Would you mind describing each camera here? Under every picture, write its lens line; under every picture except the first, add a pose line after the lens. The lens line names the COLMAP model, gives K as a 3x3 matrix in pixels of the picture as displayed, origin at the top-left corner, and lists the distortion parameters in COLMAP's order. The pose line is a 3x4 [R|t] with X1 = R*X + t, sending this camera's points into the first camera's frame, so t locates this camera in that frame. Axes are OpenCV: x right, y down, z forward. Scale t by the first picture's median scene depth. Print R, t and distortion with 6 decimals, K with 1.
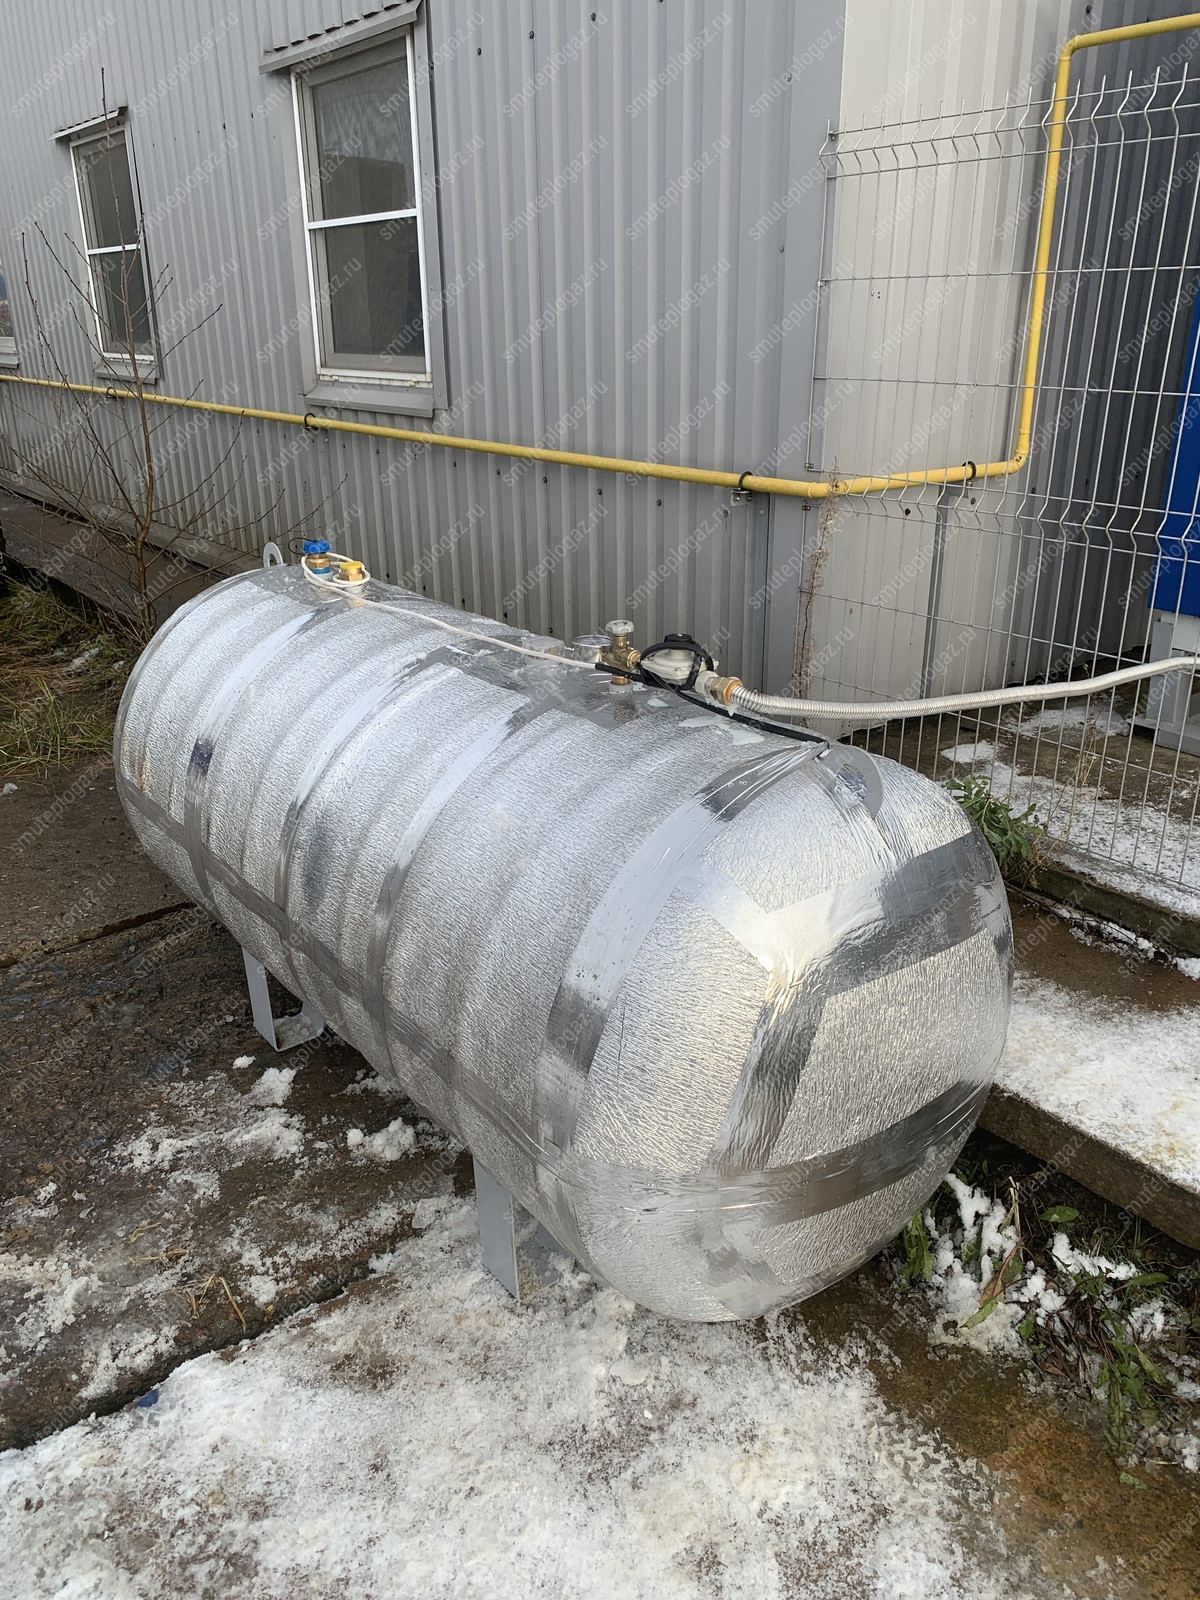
lens RADIAL K [[1206.6, 0, 600.0], [0, 1206.6, 800.0], [0, 0, 1]] dist [-0.007716, -0.001666]
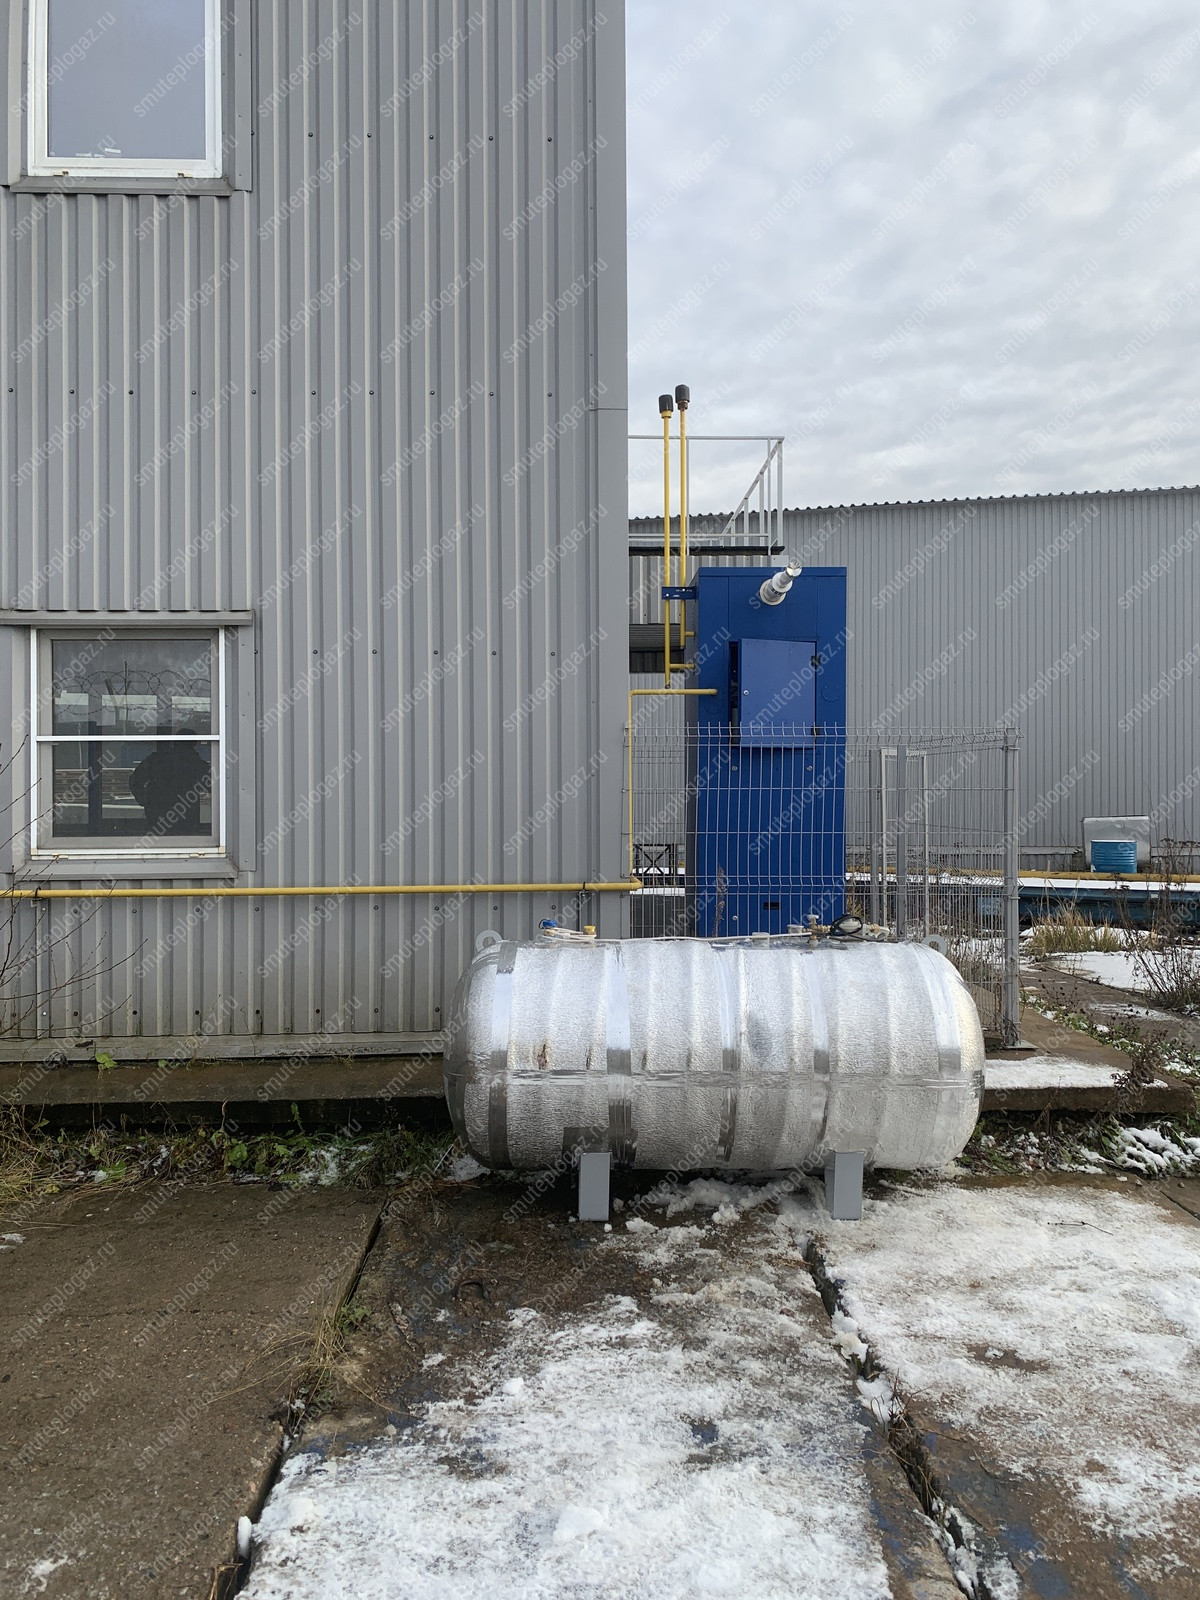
lens RADIAL K [[1206.6, 0, 600.0], [0, 1206.6, 800.0], [0, 0, 1]] dist [-0.007716, -0.001666]
pose [[0.597265, 0.005858, 0.802023, -1.766829], [0.303620, 0.923902, -0.232853, 0.066275], [-0.742354, 0.382585, 0.550035, -0.120156]]
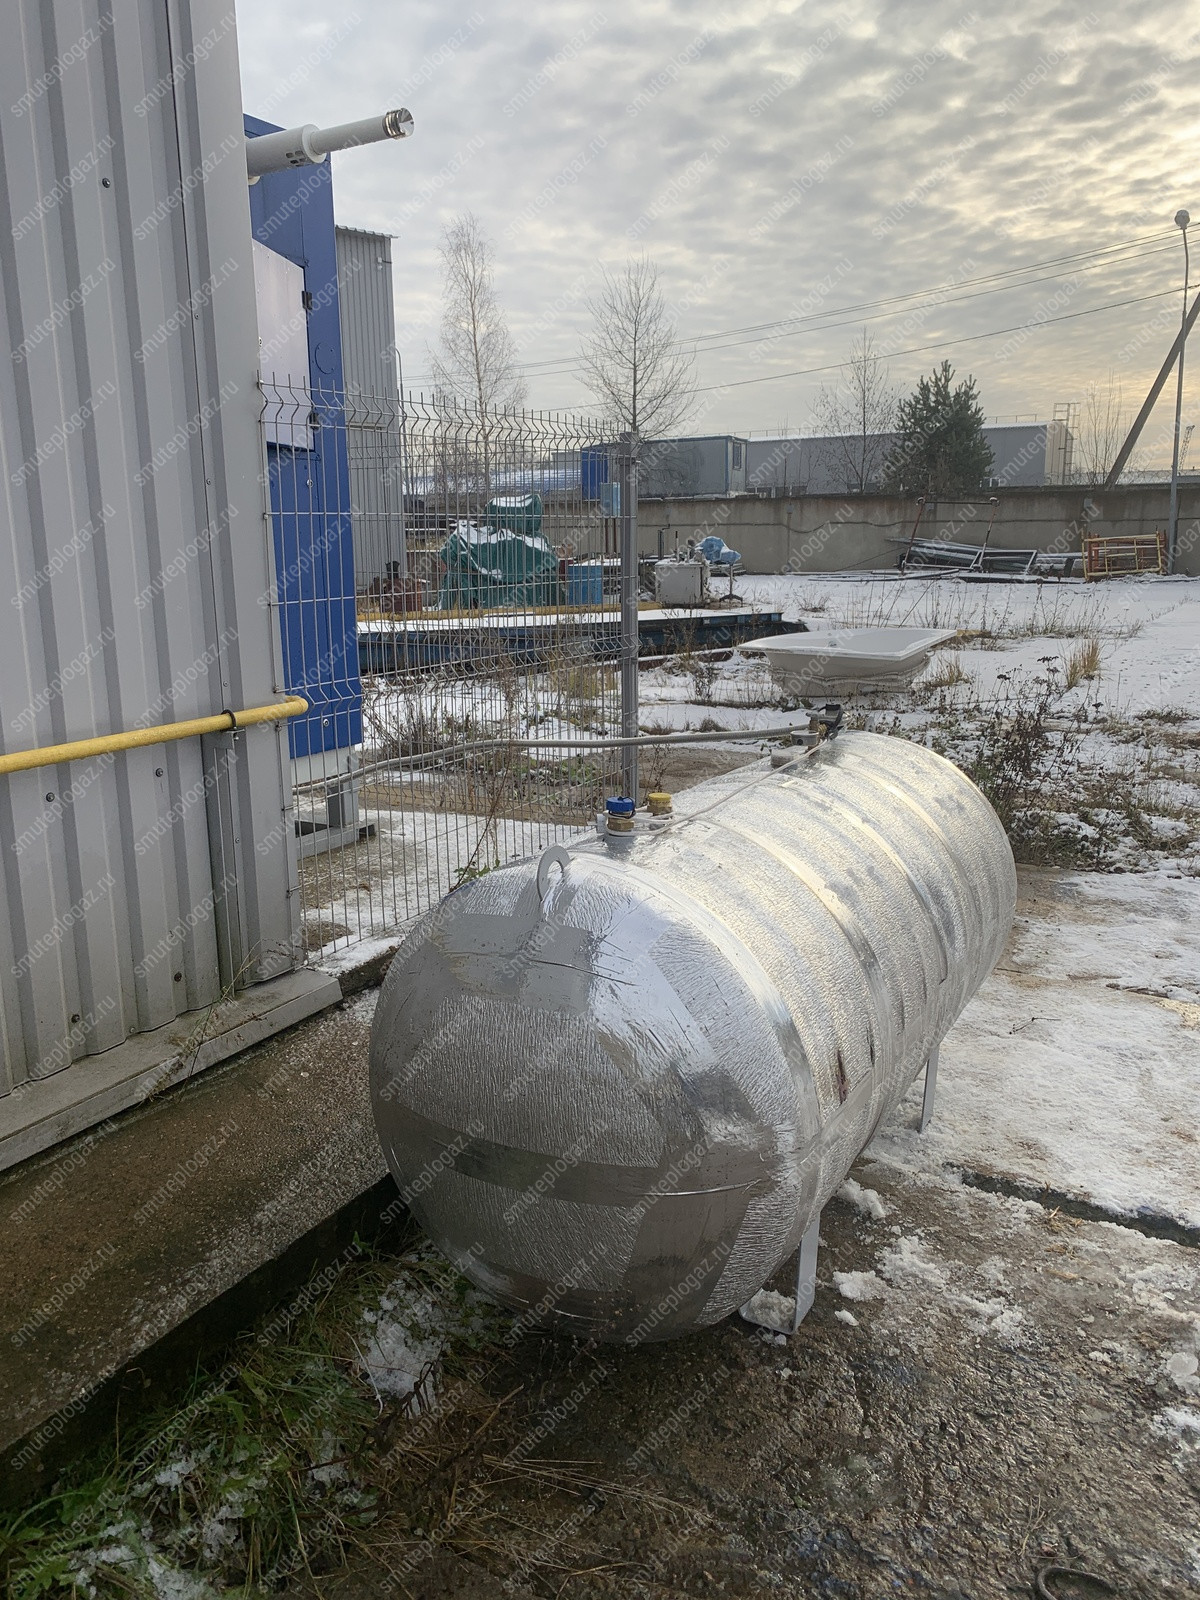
lens RADIAL K [[1171.7, 0, 603.1], [0, 1171.7, 762.6], [0, 0, 1]] dist [-0.010803, -0.003638]
pose [[-0.359372, -0.158938, 0.919560, -1.070661], [0.371888, 0.879372, 0.297329, -0.531263], [-0.855892, 0.448825, -0.256915, 1.312497]]
